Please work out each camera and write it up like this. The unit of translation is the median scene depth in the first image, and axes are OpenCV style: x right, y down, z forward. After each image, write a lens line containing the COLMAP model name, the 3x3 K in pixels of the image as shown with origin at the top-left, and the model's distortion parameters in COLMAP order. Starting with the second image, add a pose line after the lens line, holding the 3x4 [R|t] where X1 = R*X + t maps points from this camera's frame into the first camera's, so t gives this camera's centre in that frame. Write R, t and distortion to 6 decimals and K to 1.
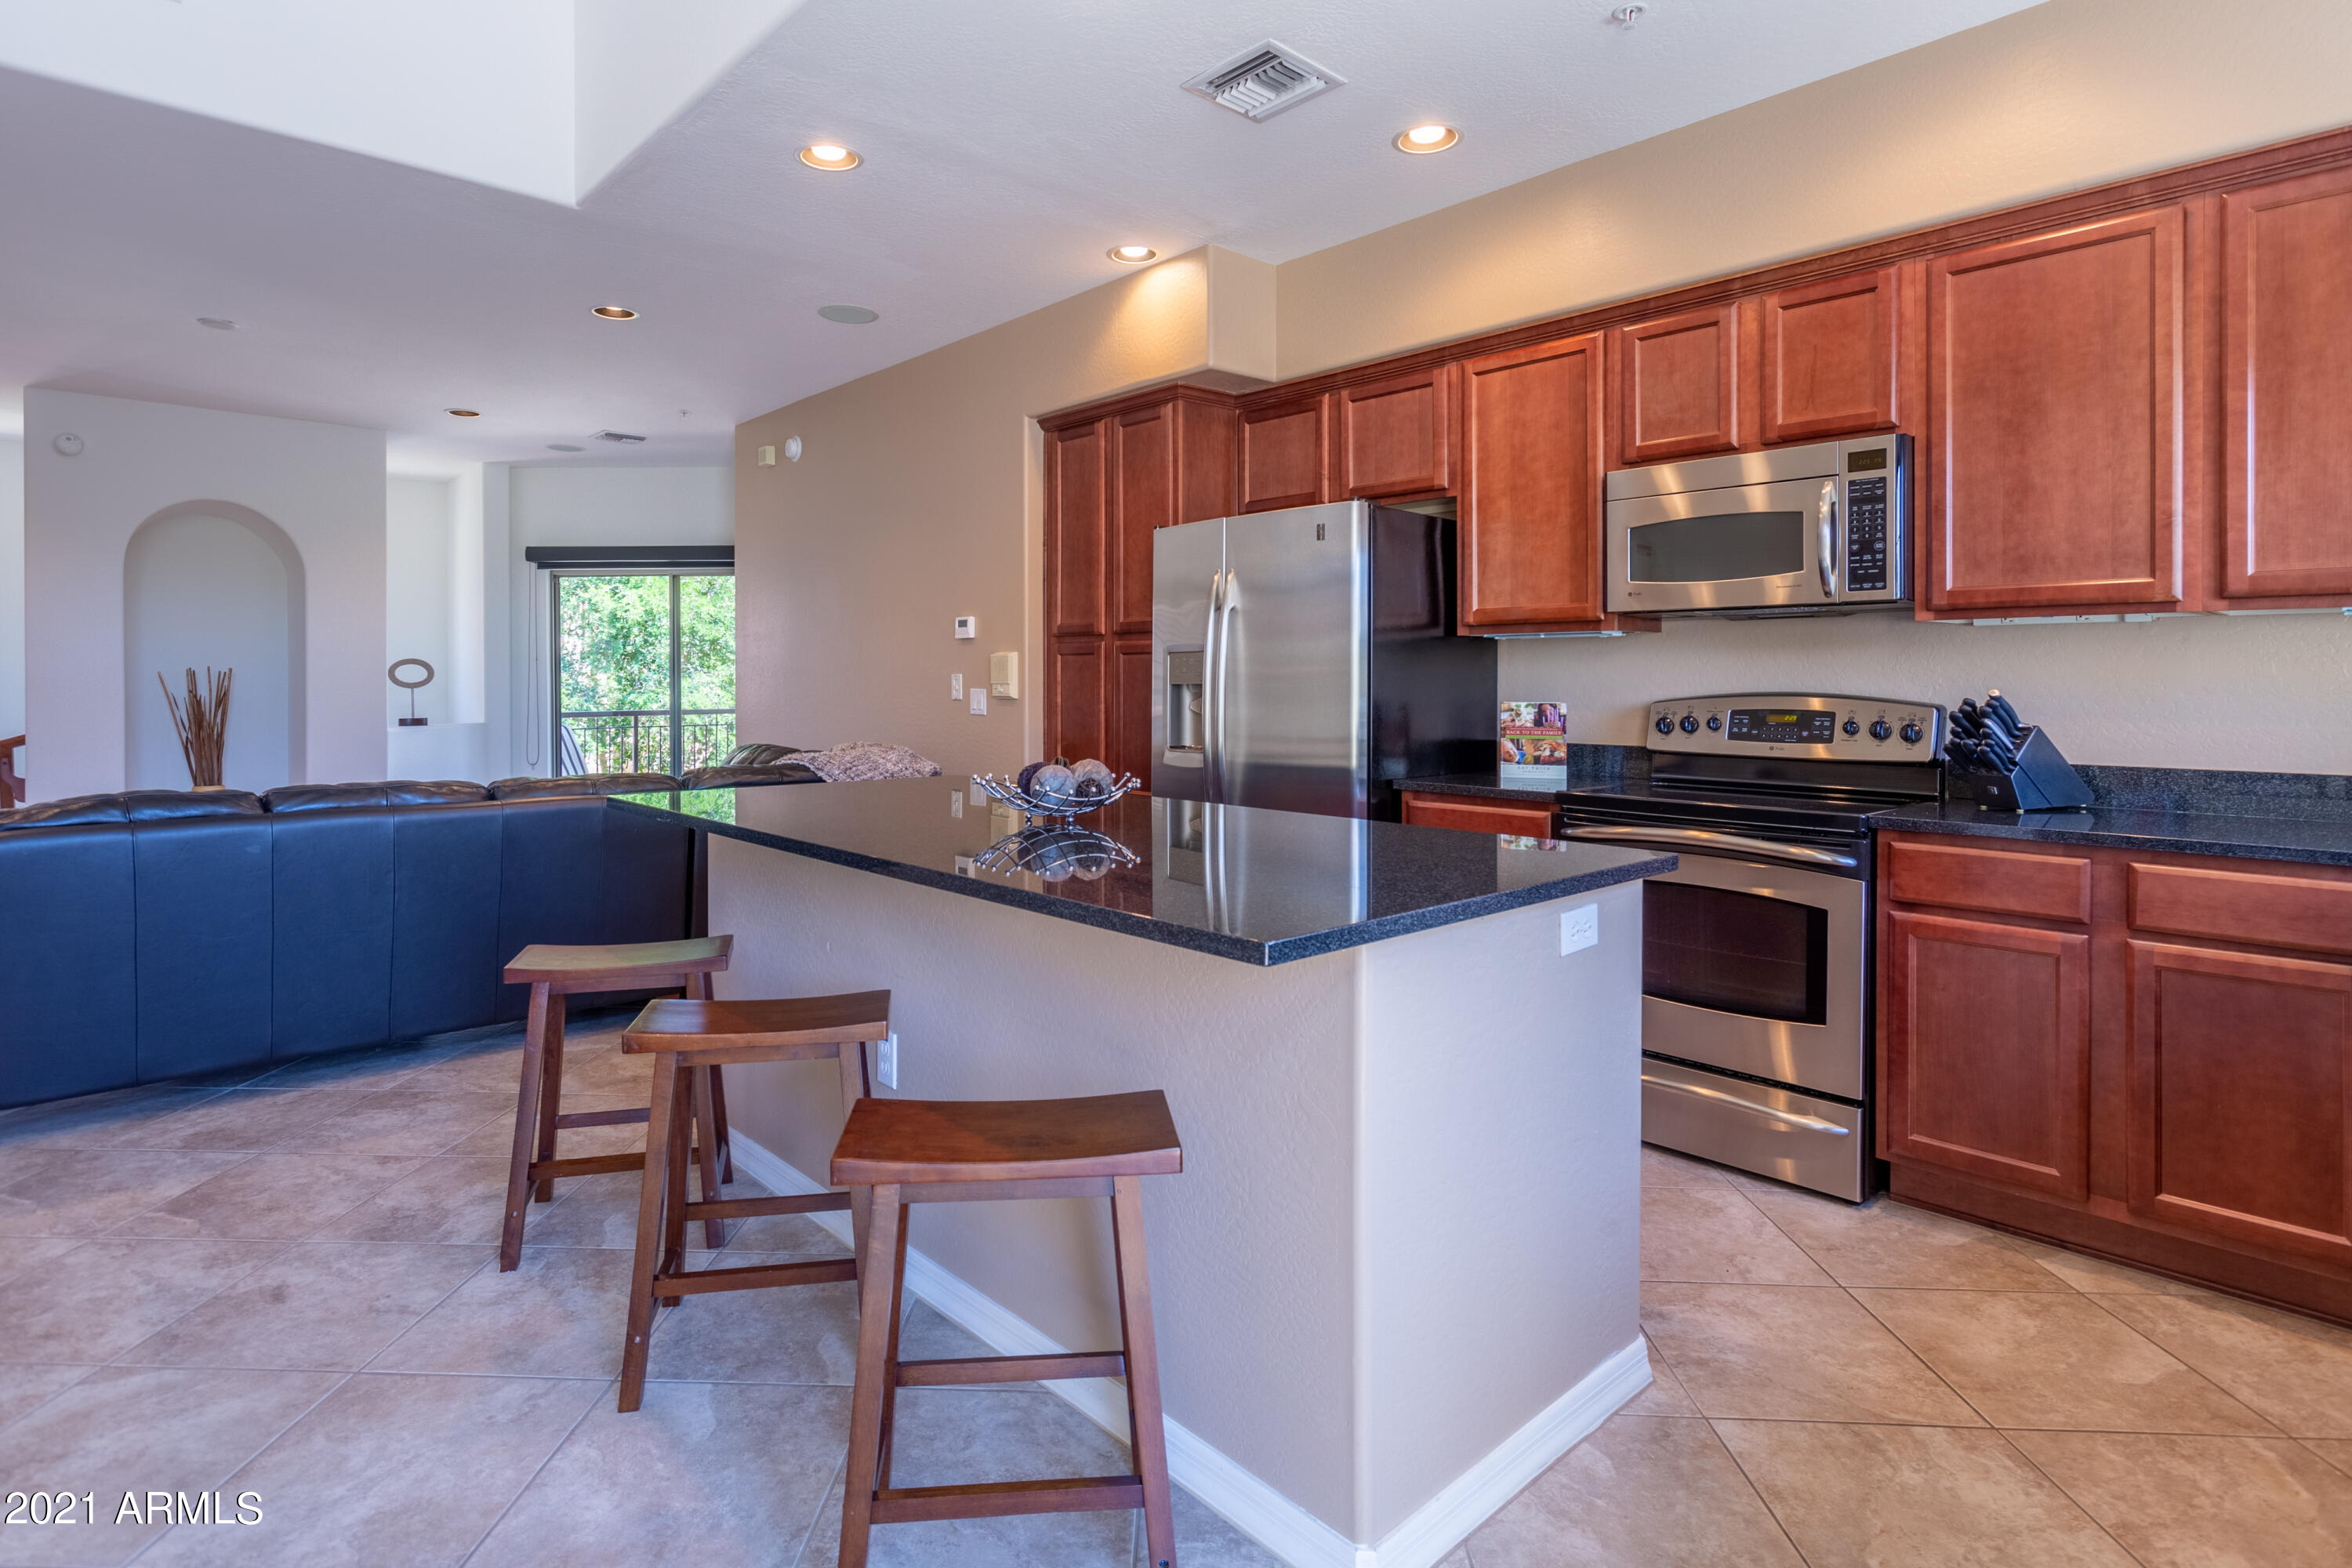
lens RADIAL K [[1175.7, 0, 1136.2], [0, 1175.7, 679.7], [0, 0, 1]] dist [0.000589, 0.000934]
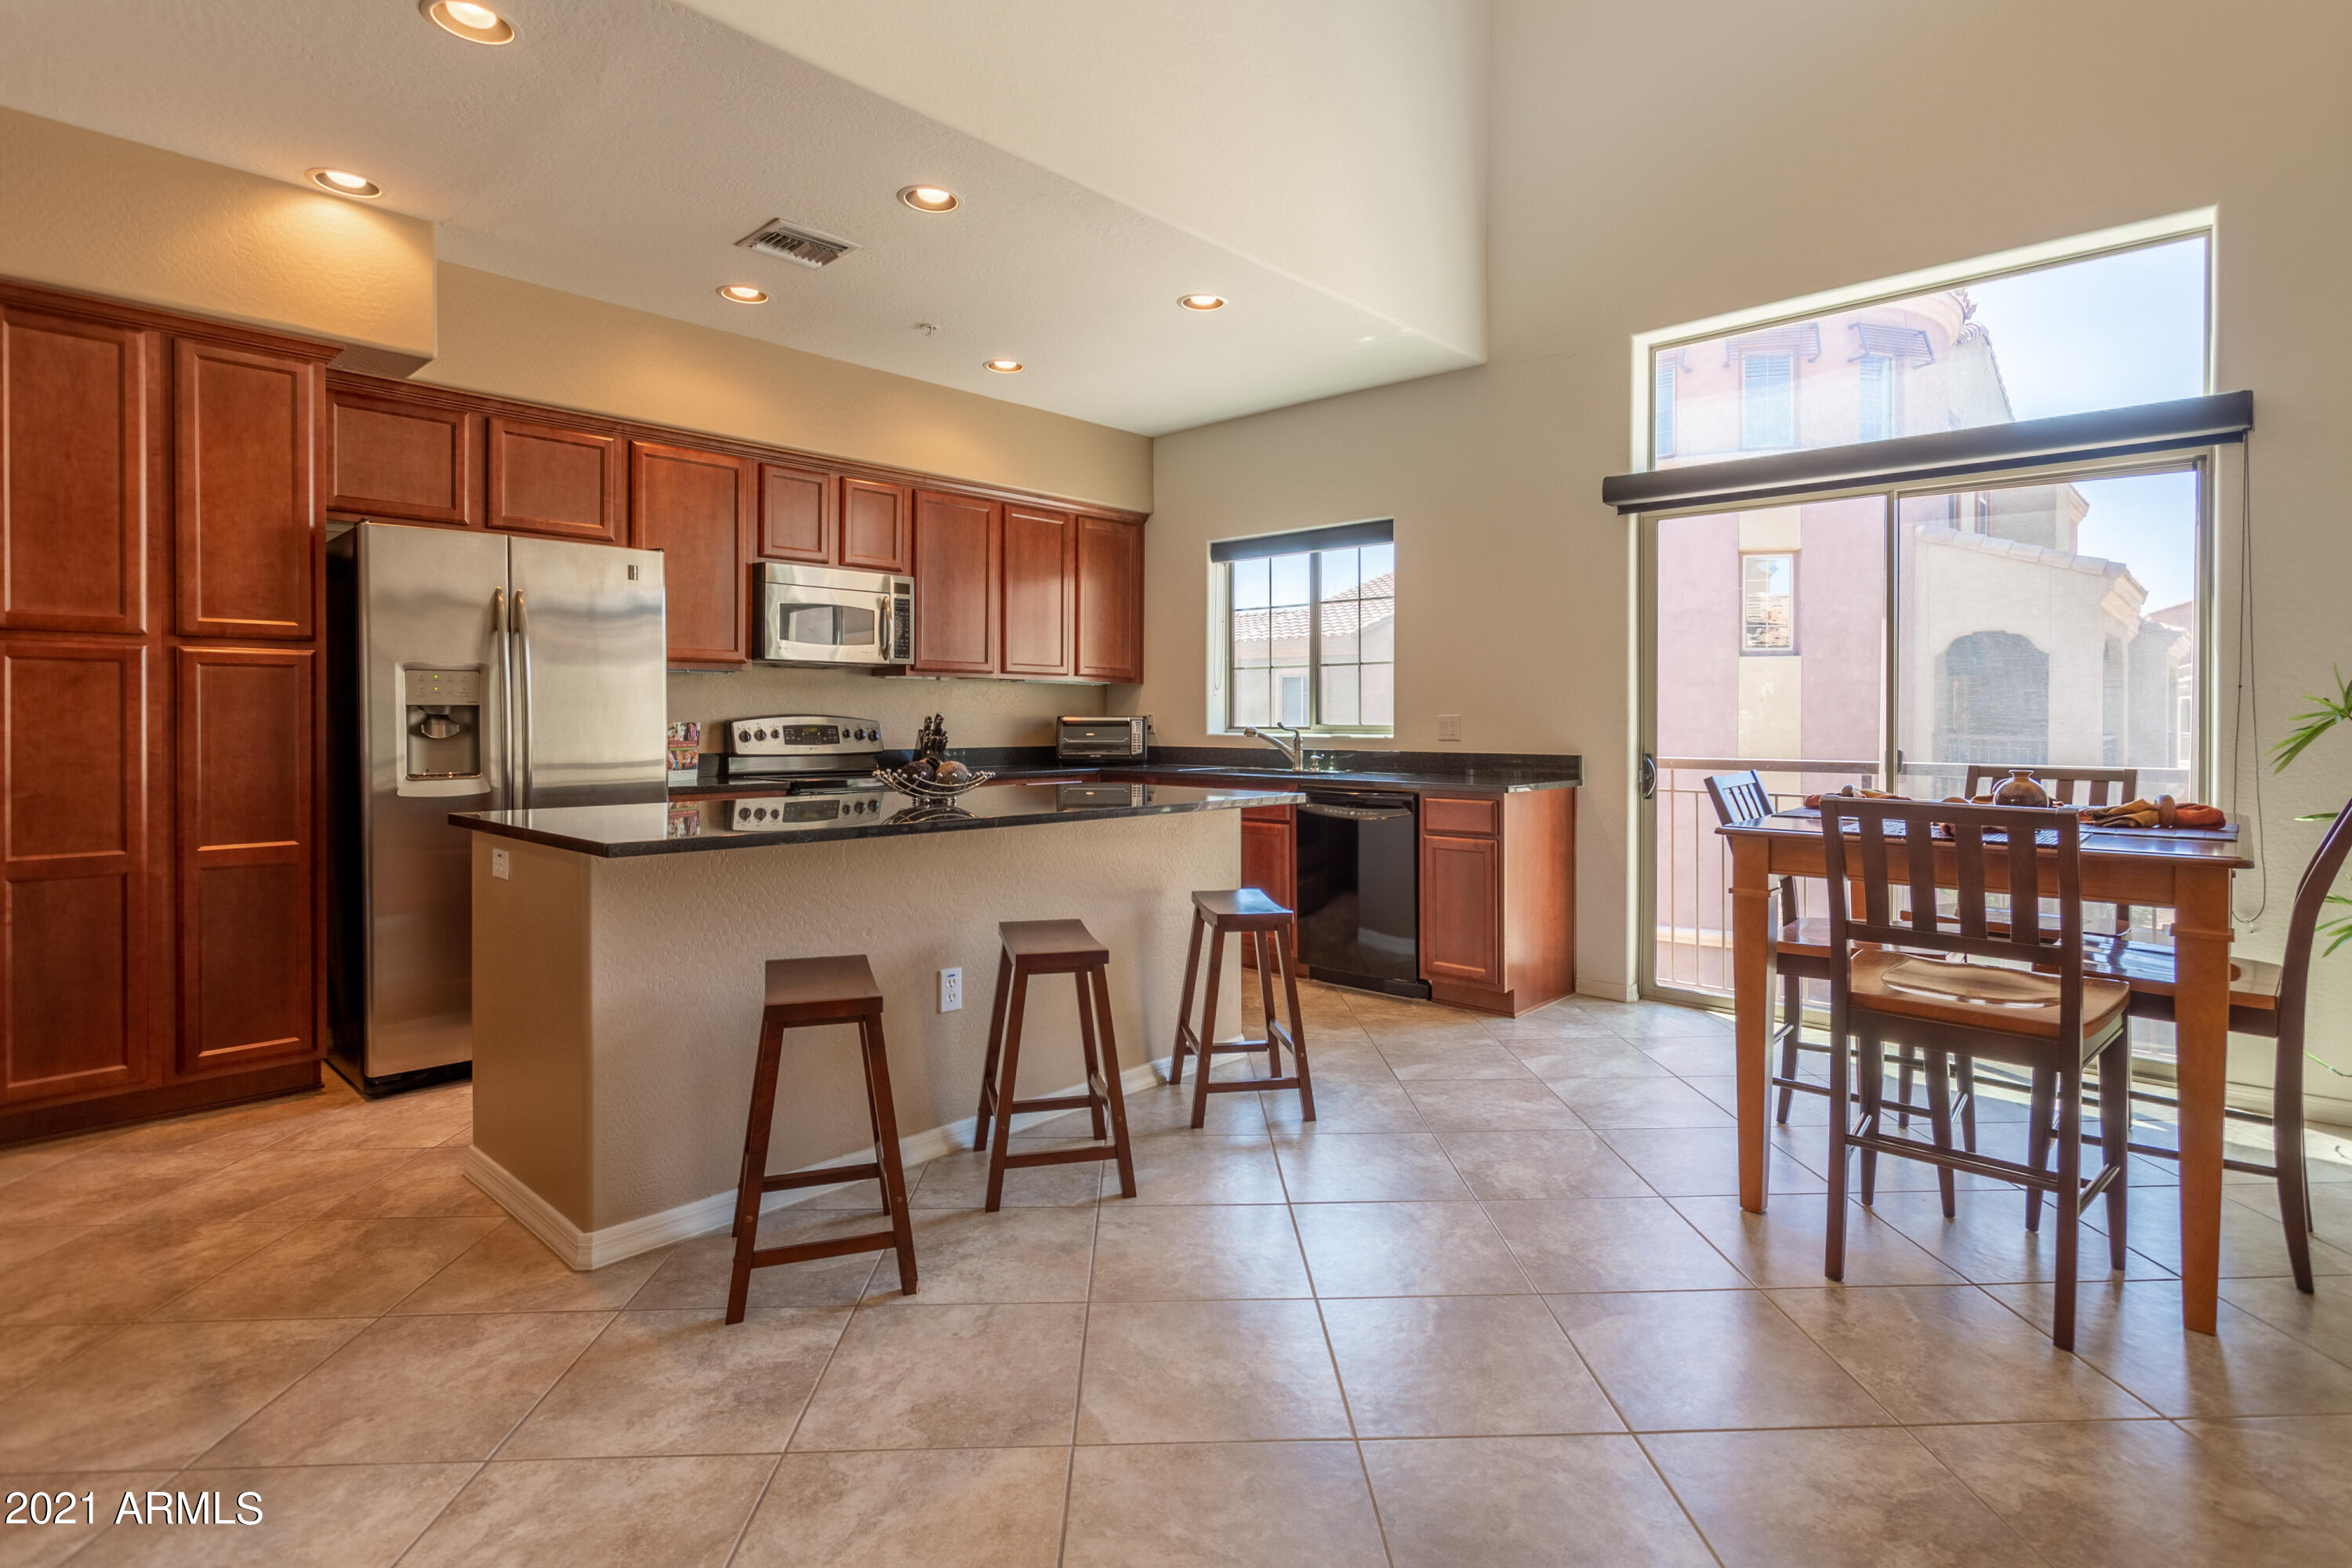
lens RADIAL K [[1165.0, 0, 1193.7], [0, 1165.0, 711.8], [0, 0, 1]] dist [-0.001075, 0.000344]
pose [[-0.080288, 0.002436, 0.996769, -0.994869], [-0.002466, 0.999993, -0.002643, 0.010167], [-0.996769, -0.002670, -0.080281, 0.547735]]
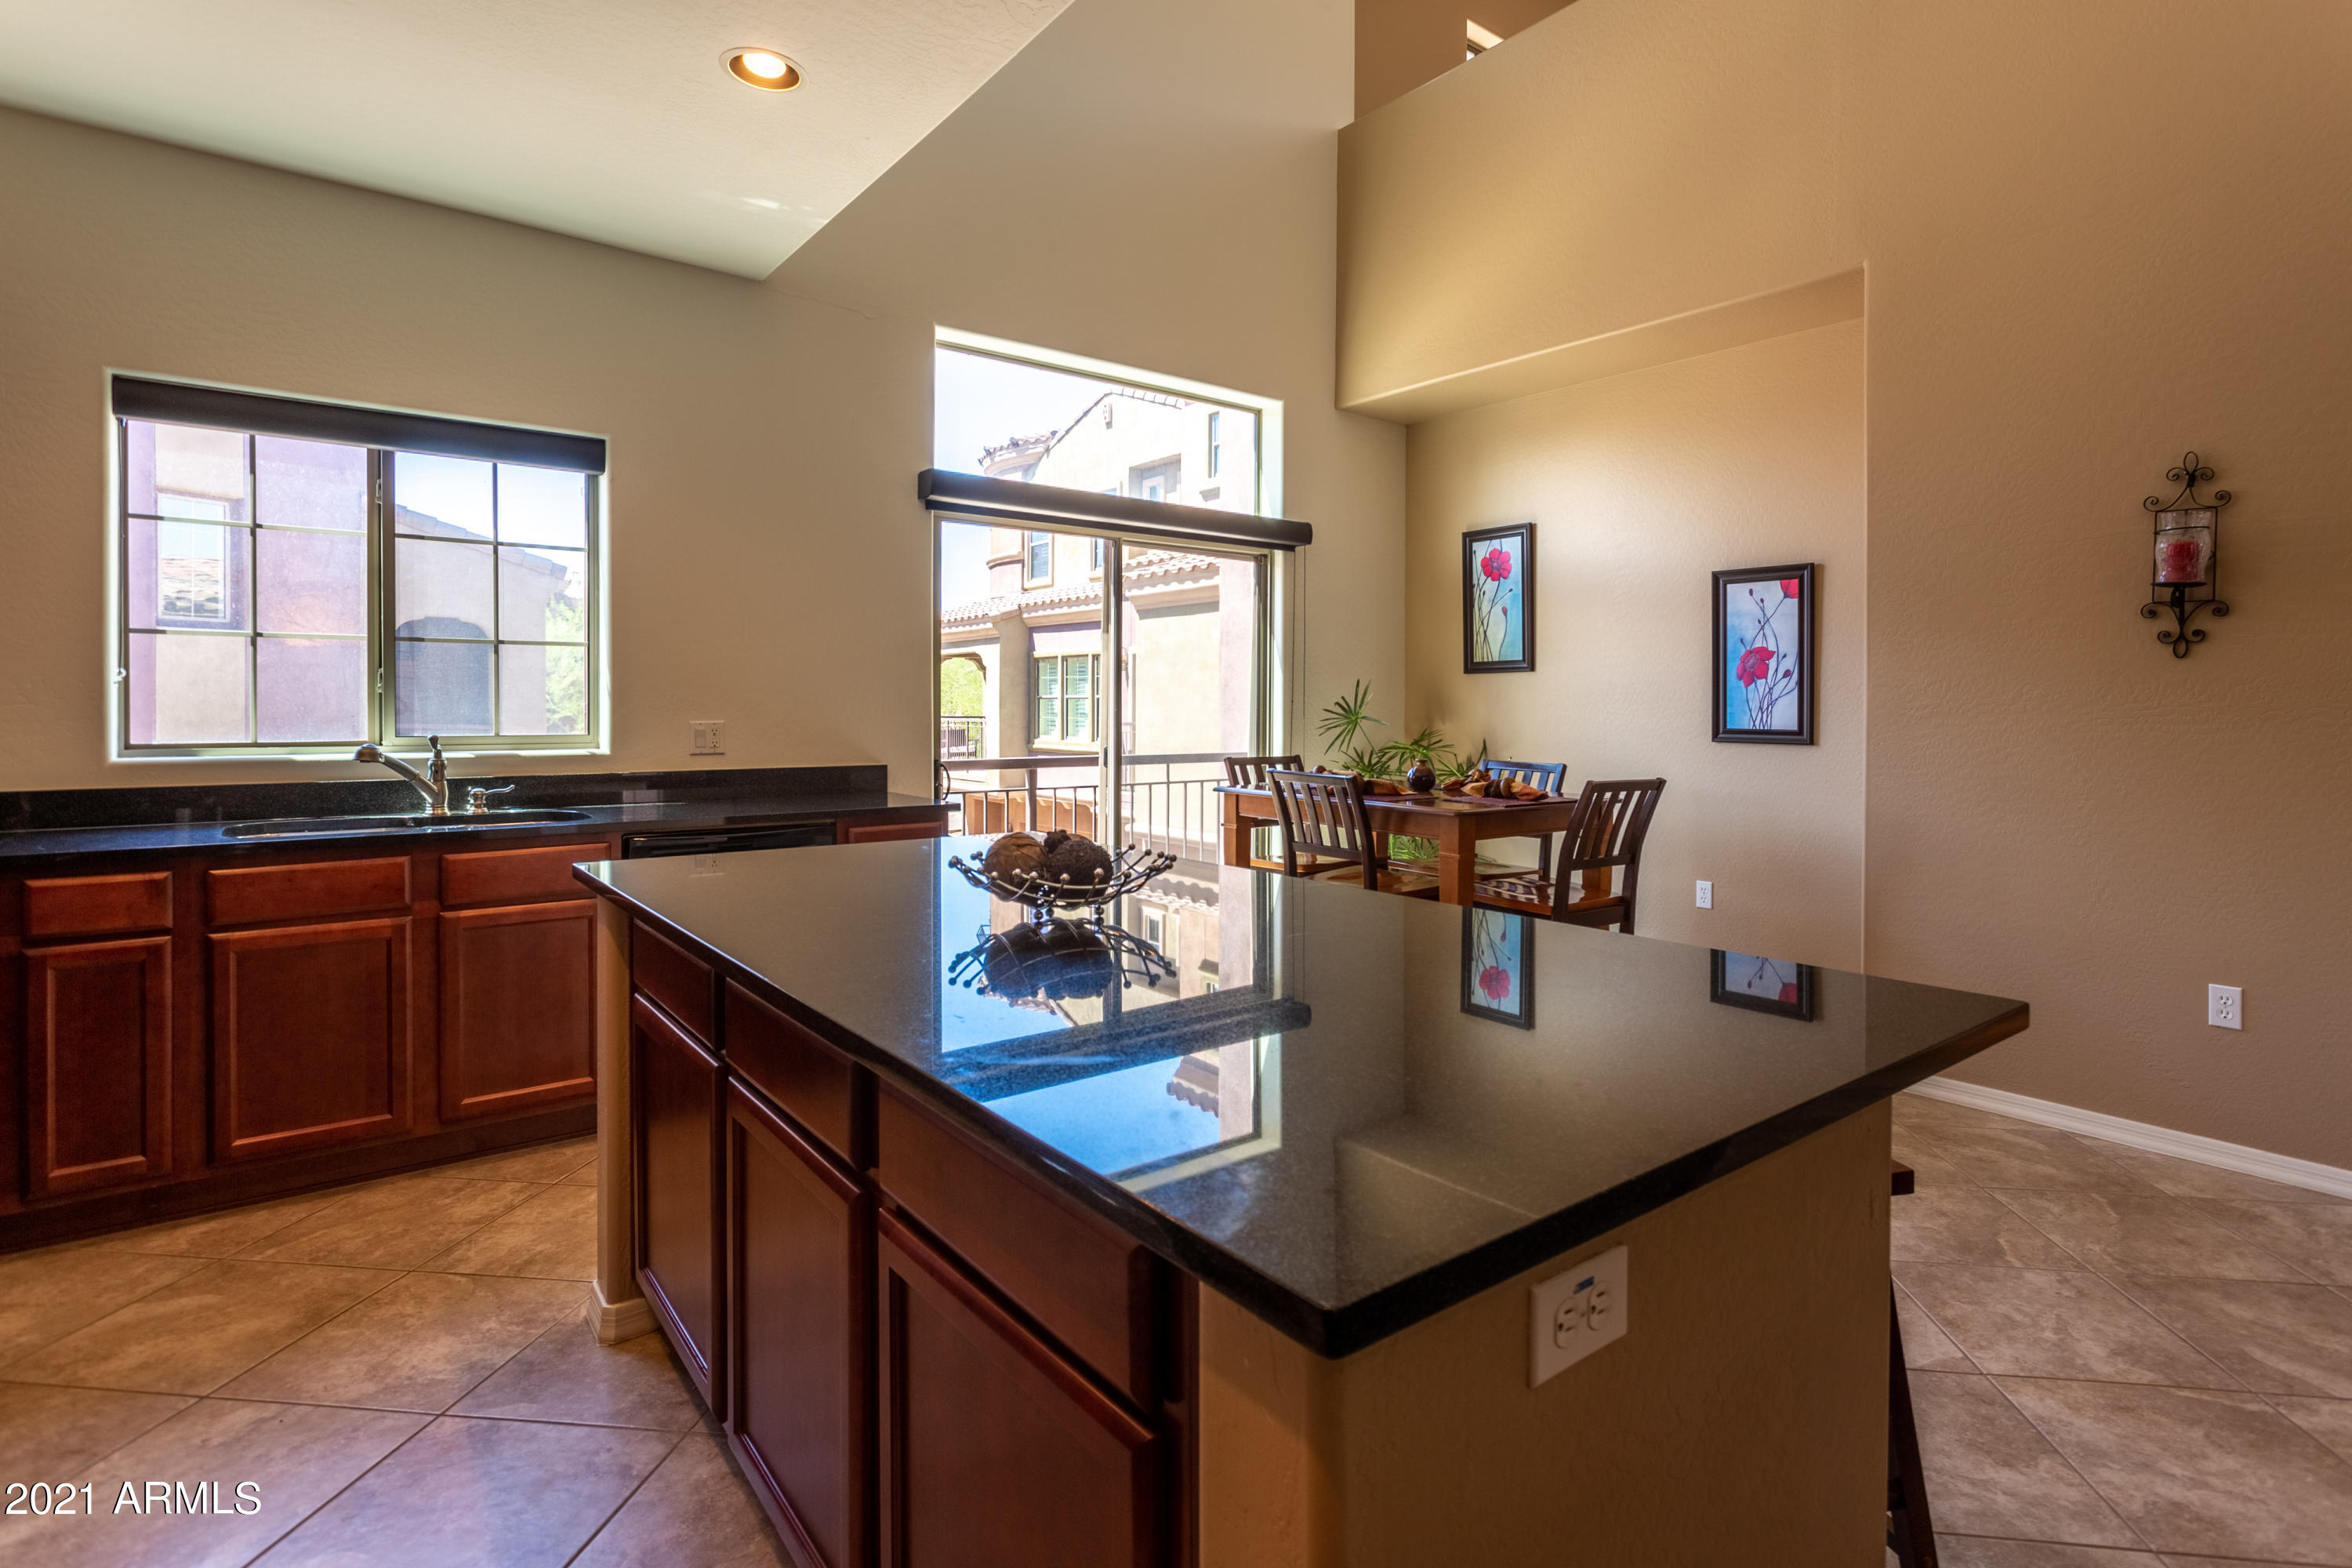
lens RADIAL K [[1165.0, 0, 1193.7], [0, 1165.0, 711.8], [0, 0, 1]] dist [-0.001075, 0.000344]
pose [[-0.996116, -0.006787, 0.087785, -0.142781], [-0.006198, 0.999956, 0.006987, -0.009021], [-0.087829, 0.006415, -0.996115, 1.175456]]
